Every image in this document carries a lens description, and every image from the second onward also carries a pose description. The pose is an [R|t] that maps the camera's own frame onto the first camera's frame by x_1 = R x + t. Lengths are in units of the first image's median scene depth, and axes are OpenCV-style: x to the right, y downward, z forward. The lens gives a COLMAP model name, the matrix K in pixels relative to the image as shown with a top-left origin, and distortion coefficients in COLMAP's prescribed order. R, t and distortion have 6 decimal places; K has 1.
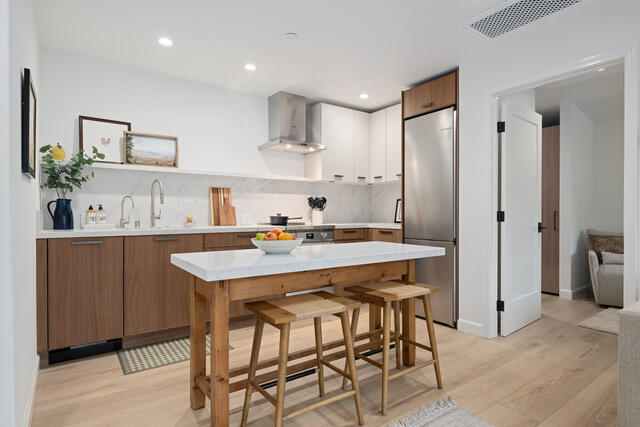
lens RADIAL K [[353.6, 0, 320.9], [0, 353.6, 214.0], [0, 0, 1]] dist [-0.001455, 0.000271]
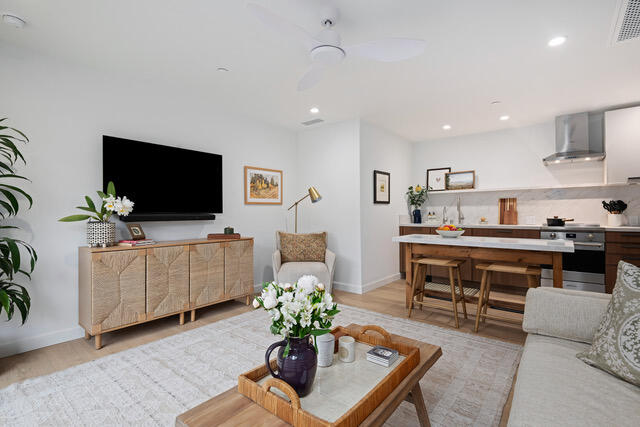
lens RADIAL K [[304.3, 0, 321.0], [0, 304.3, 213.8], [0, 0, 1]] dist [-0.002980, -0.000278]
pose [[0.265523, -0.001043, -0.964104, 0.749107], [0.005243, 0.999986, 0.000362, -0.016120], [0.964090, -0.005151, 0.265525, -0.074839]]
